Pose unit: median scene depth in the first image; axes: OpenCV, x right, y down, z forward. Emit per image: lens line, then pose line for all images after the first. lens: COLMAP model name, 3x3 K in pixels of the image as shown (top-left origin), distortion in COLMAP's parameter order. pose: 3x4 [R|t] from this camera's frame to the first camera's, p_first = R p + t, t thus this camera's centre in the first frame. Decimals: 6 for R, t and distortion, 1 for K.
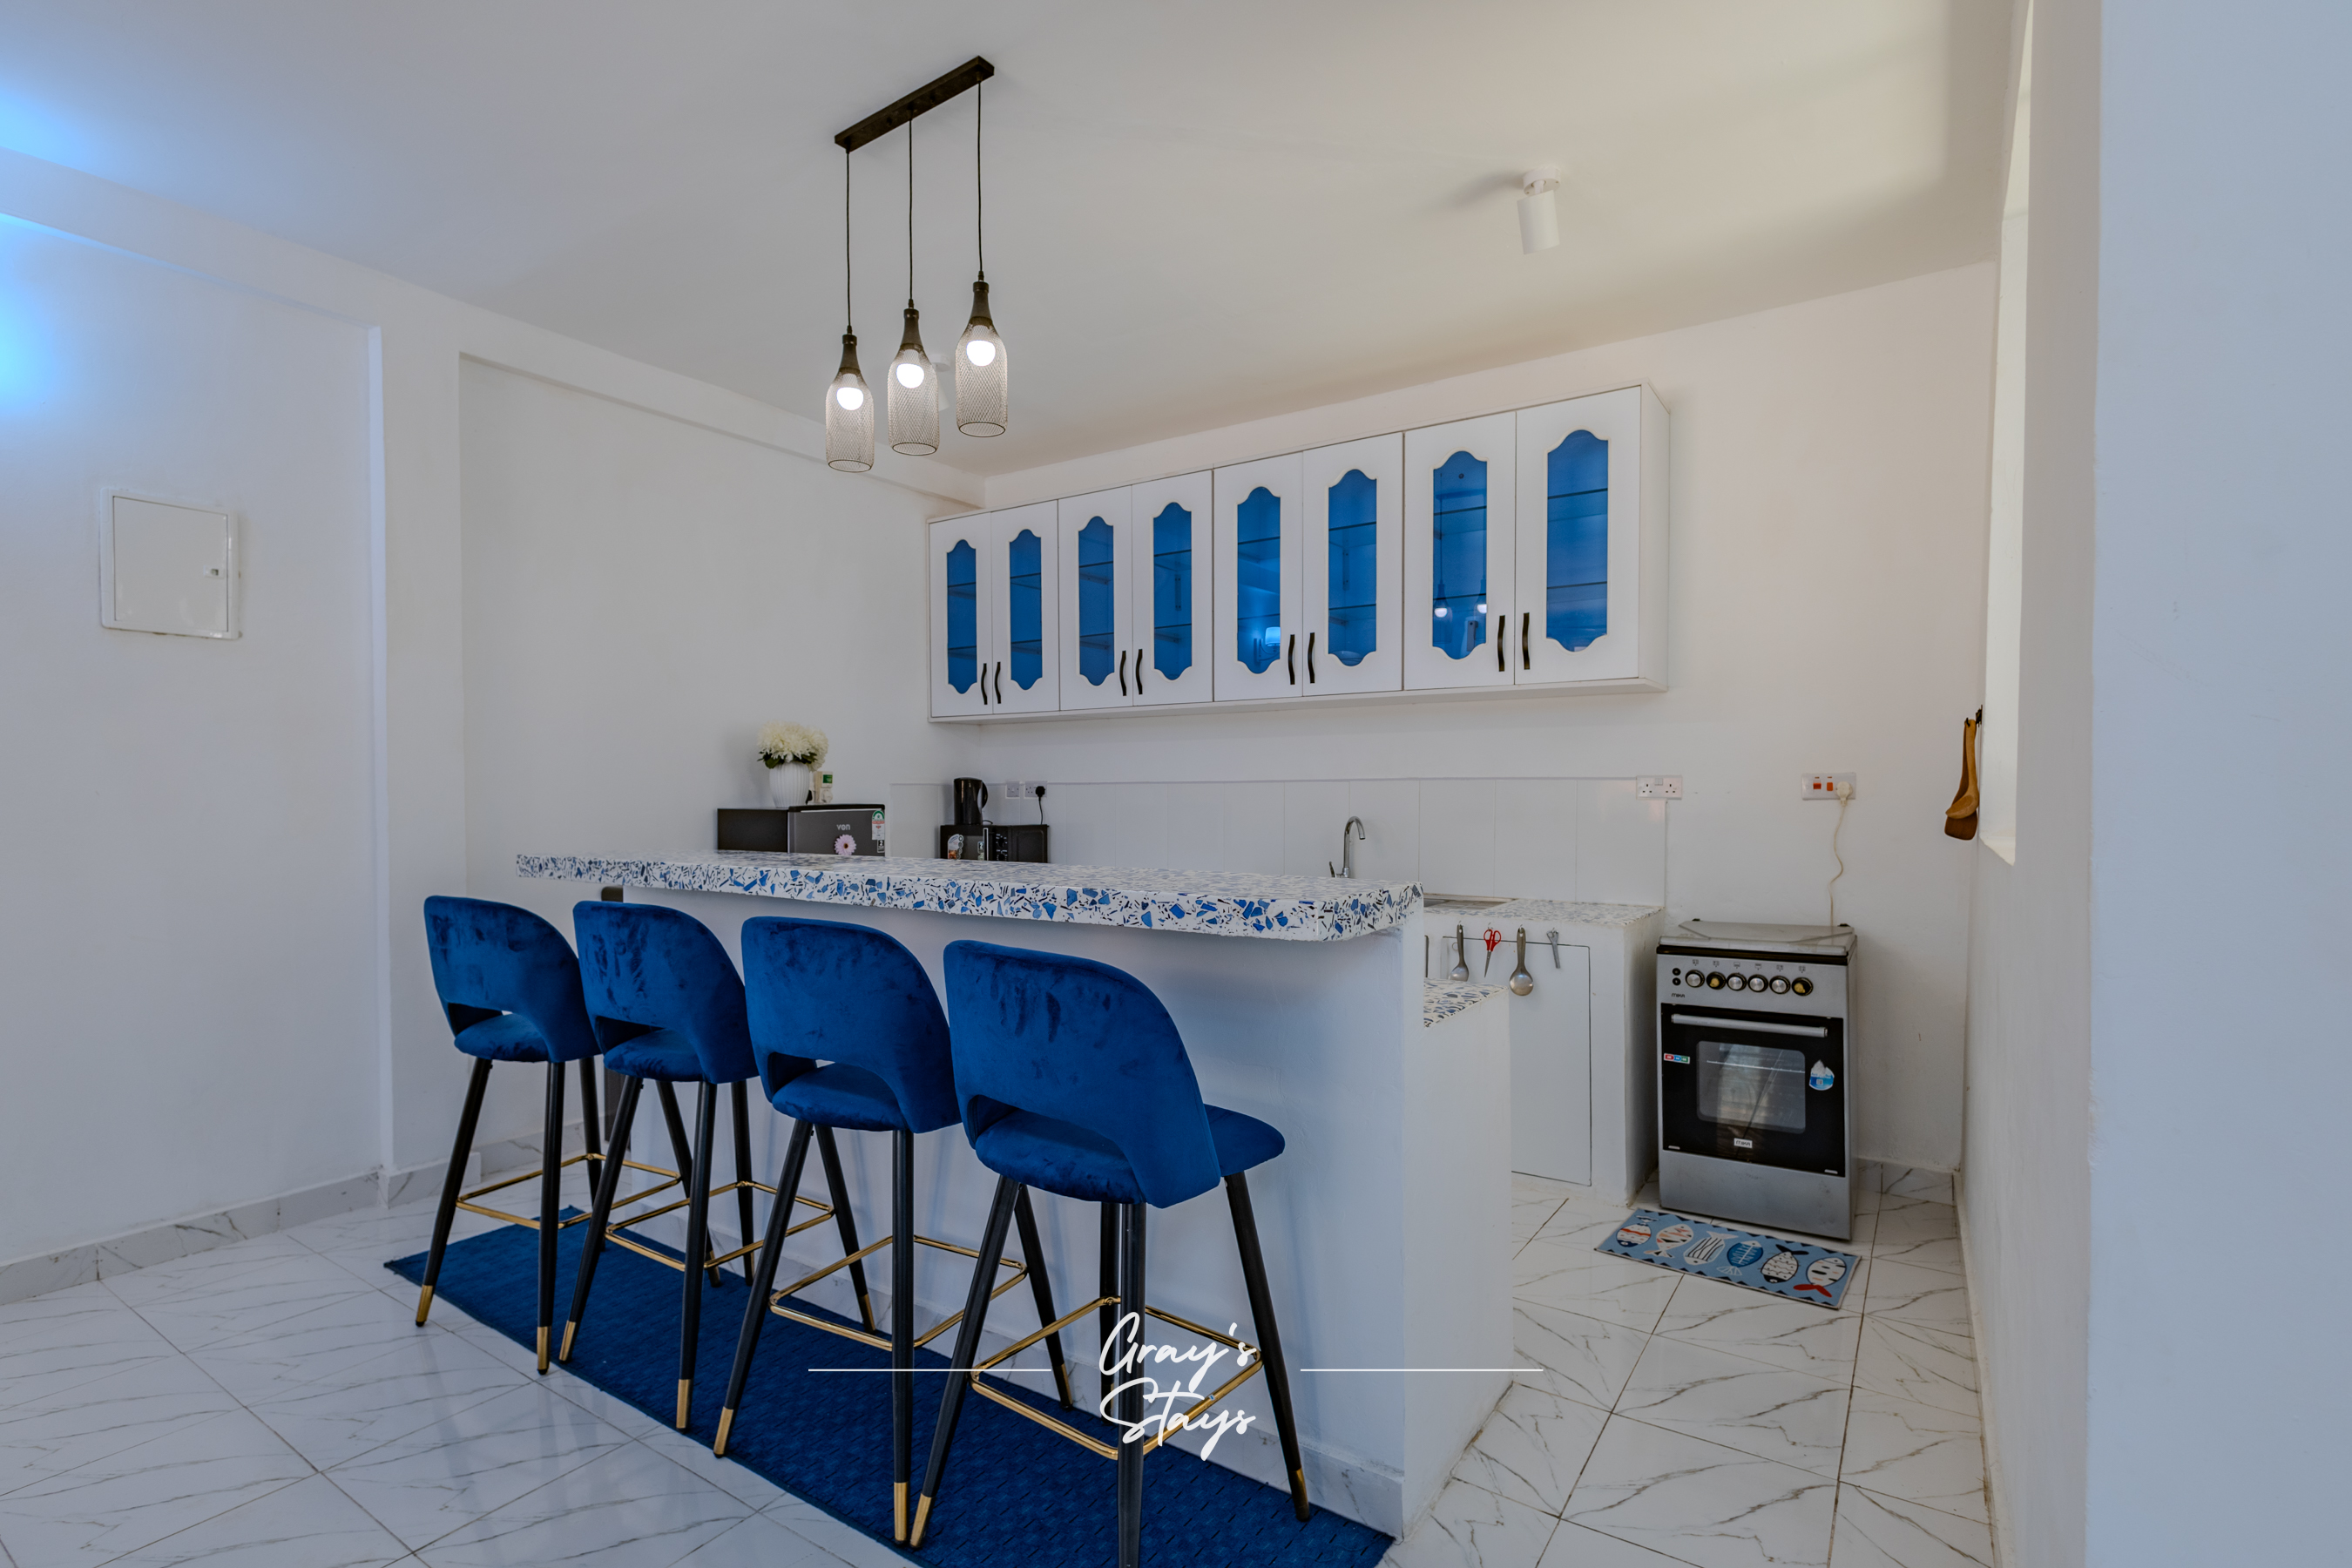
lens RADIAL K [[1100.0, 0, 1211.9], [0, 1100.0, 799.0], [0, 0, 1]] dist [-0.004043, -0.000218]
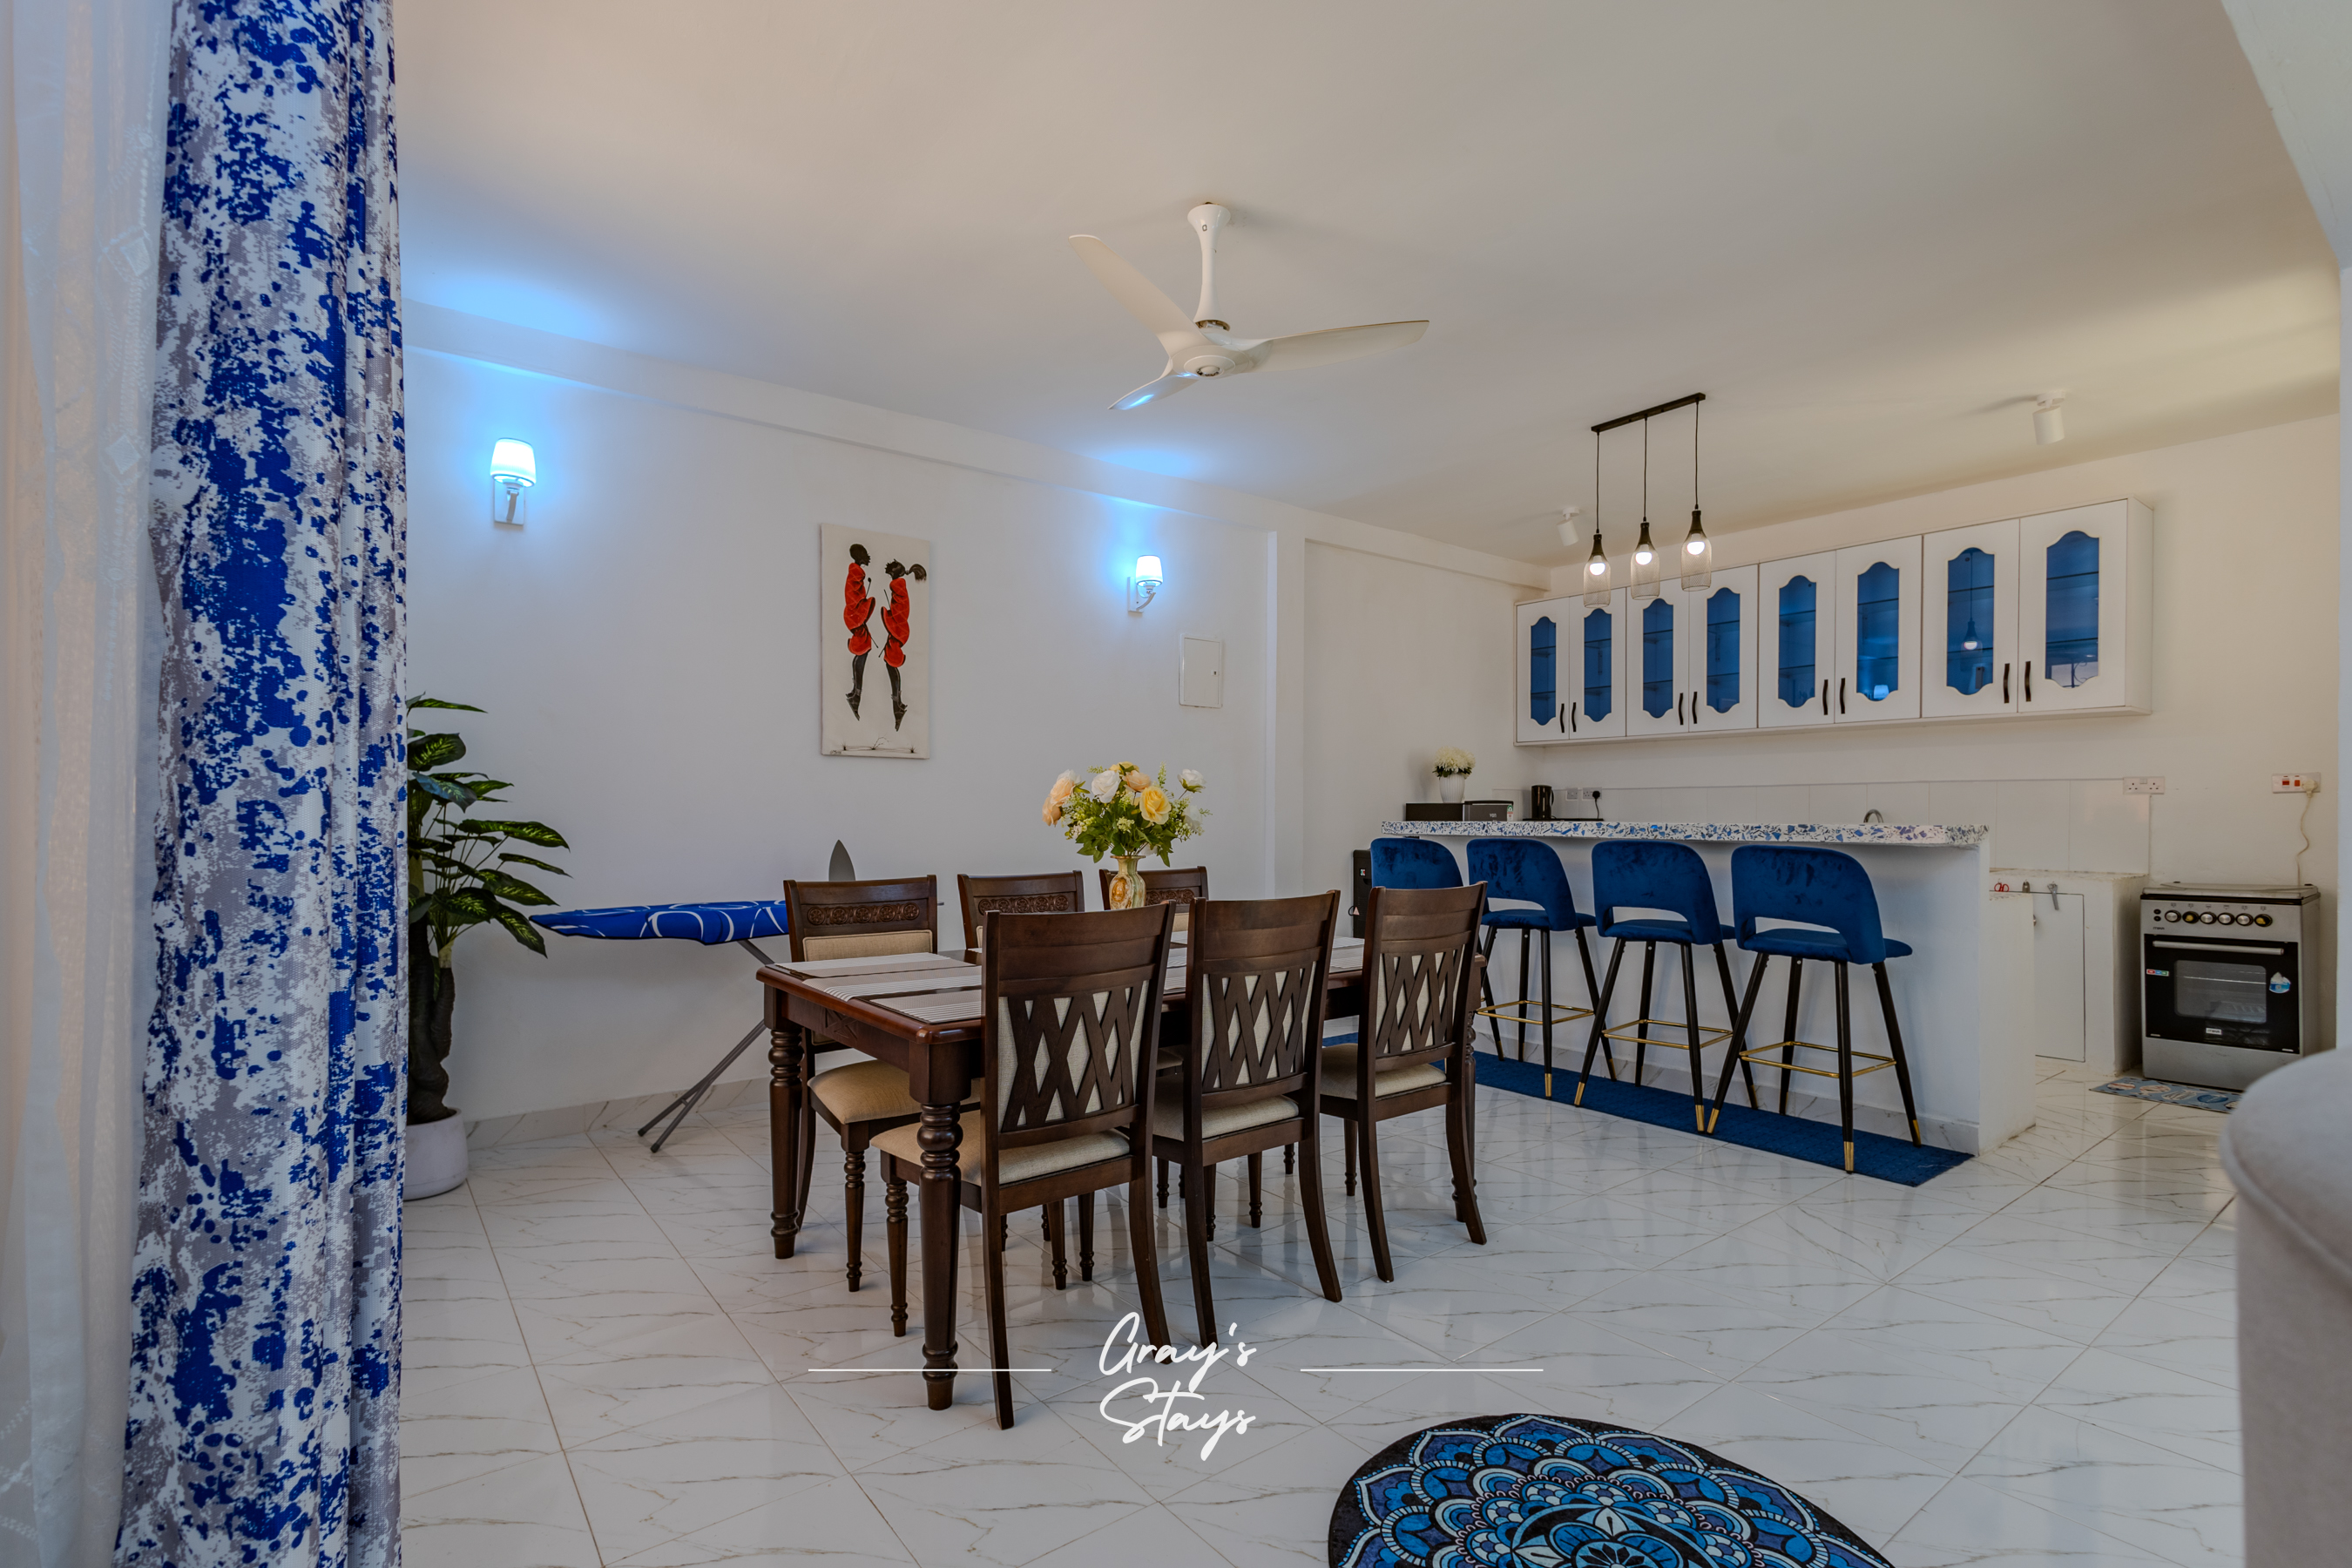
lens RADIAL K [[1117.5, 0, 1185.1], [0, 1117.5, 811.6], [0, 0, 1]] dist [0.002220, -0.004342]
pose [[0.945345, 0.003289, -0.326055, -0.286830], [-0.006279, 0.999947, -0.008118, 0.044405], [0.326012, 0.009722, 0.945316, -0.752800]]
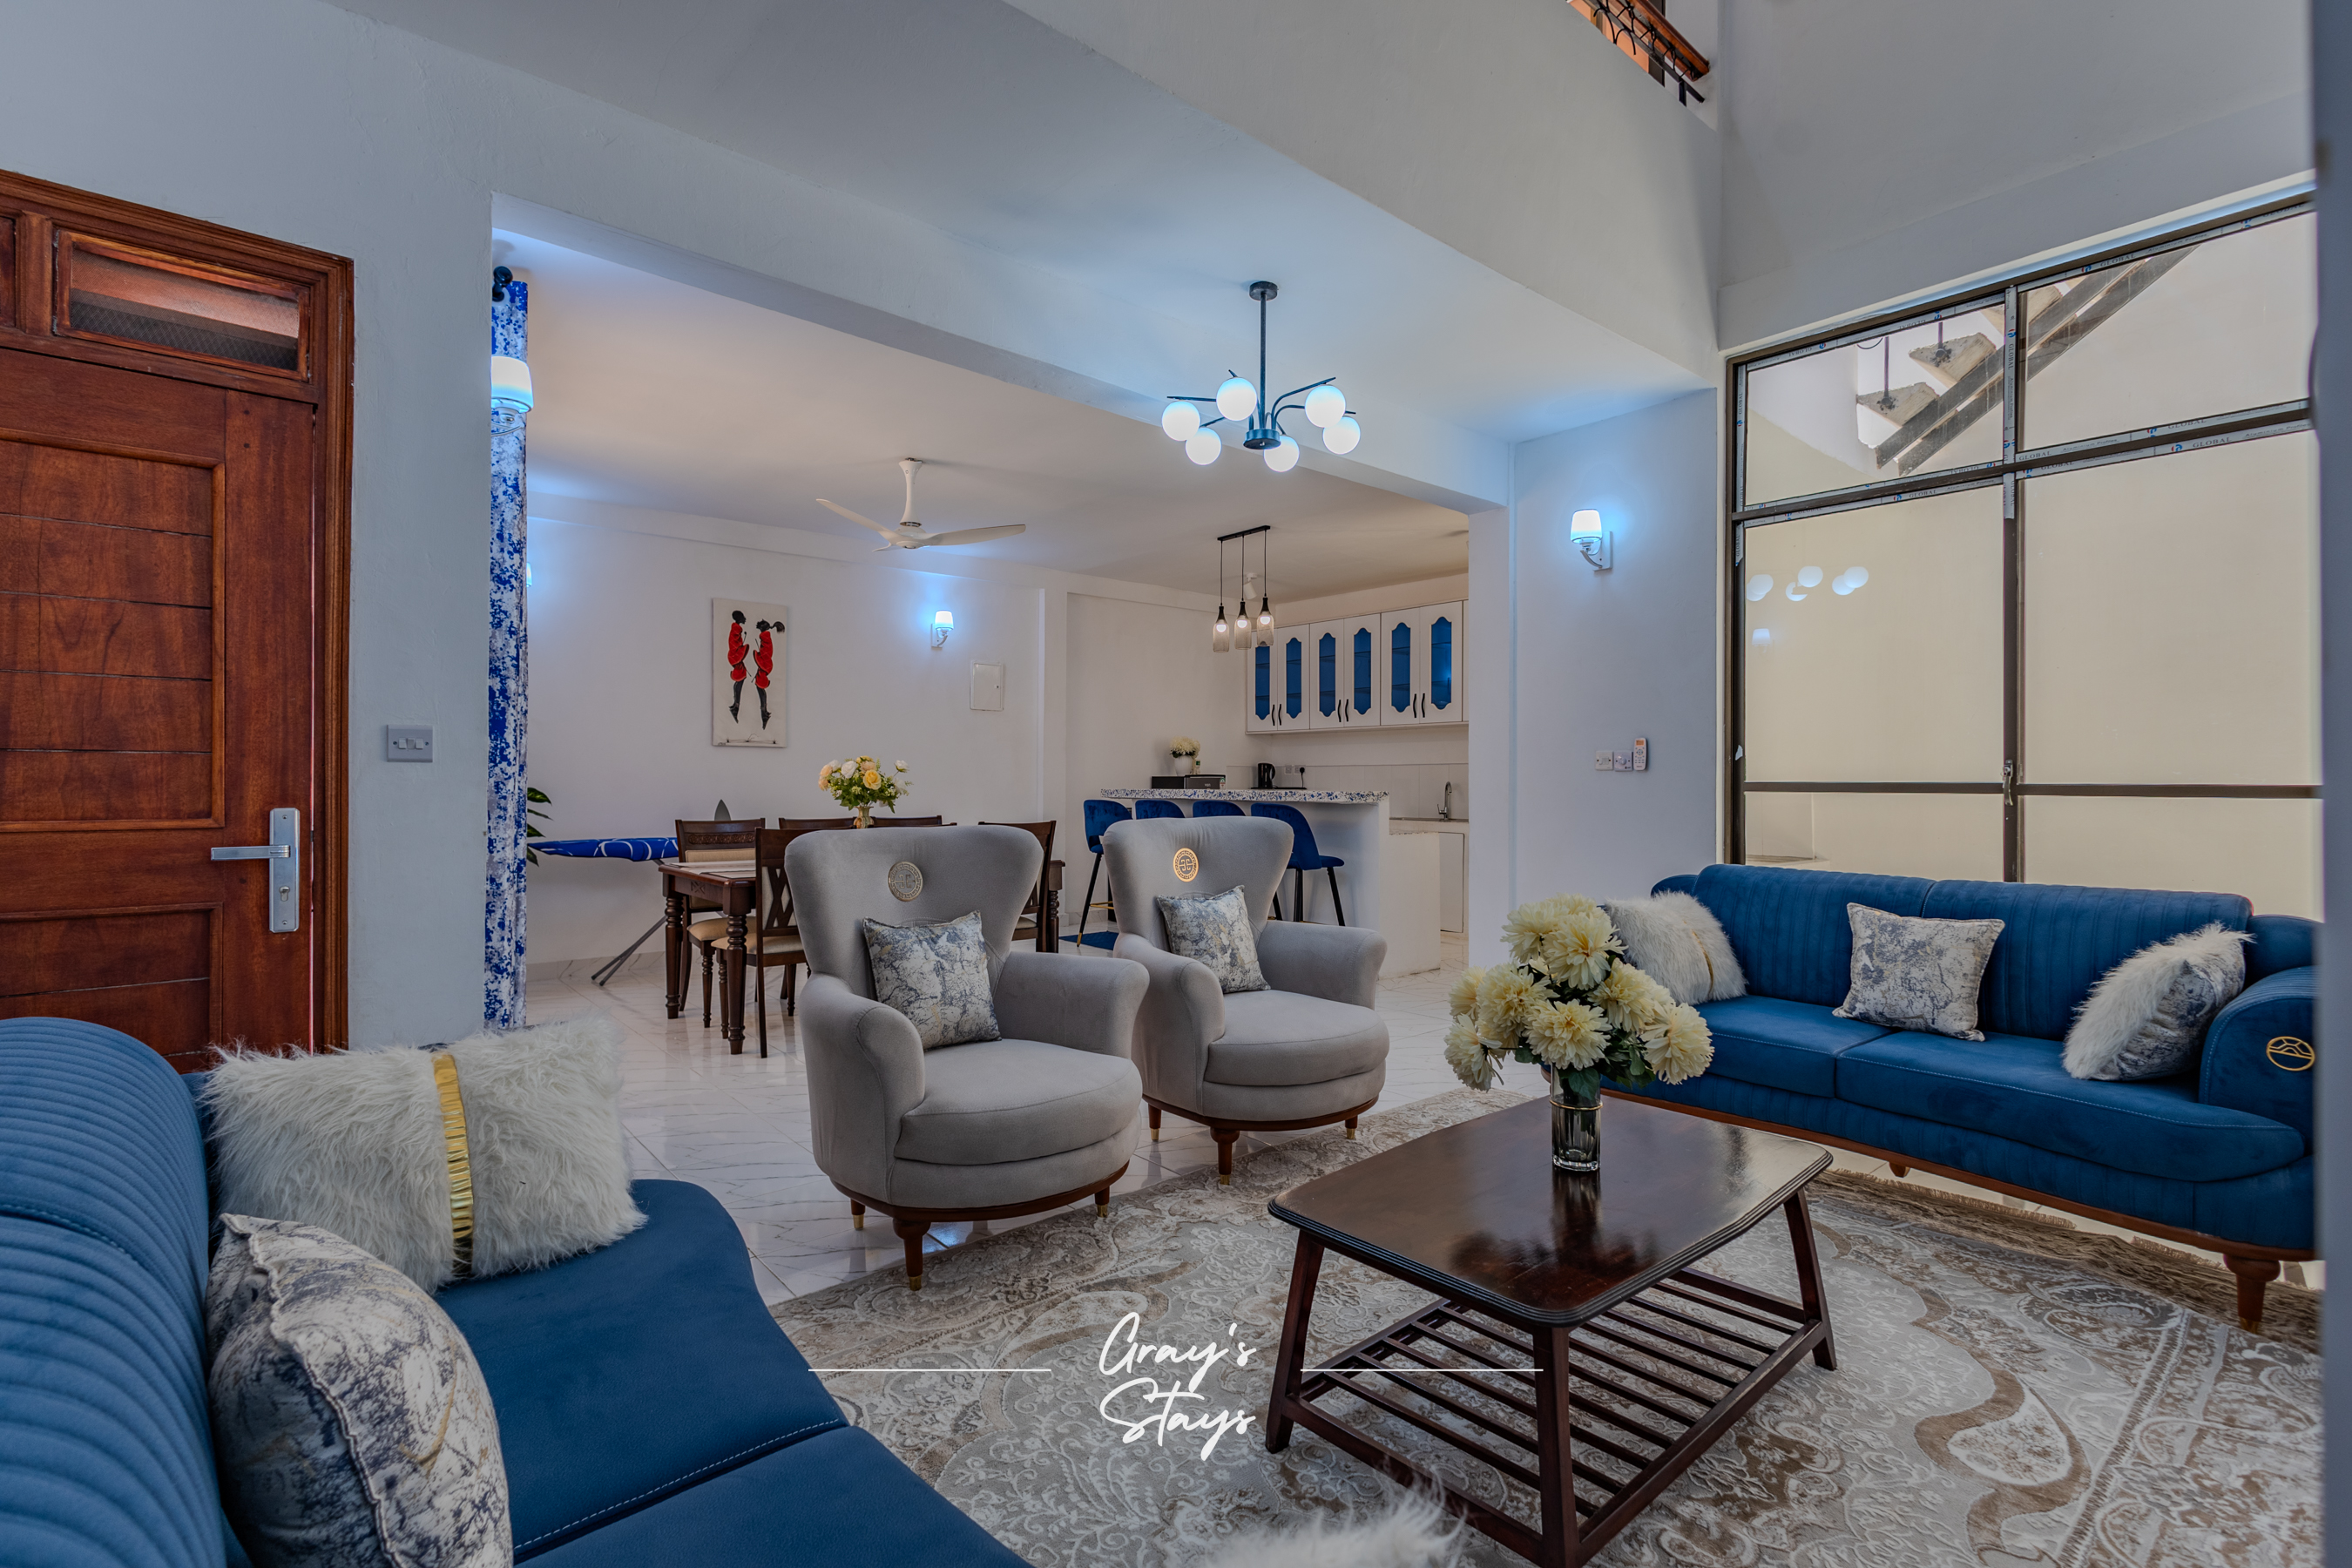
lens RADIAL K [[1127.9, 0, 1210.8], [0, 1127.9, 770.0], [0, 0, 1]] dist [0.001113, -0.000271]
pose [[0.961648, 0.003163, -0.274267, 0.348941], [-0.008302, 0.999811, -0.017579, 0.043371], [0.274160, 0.019182, 0.961493, -1.411657]]
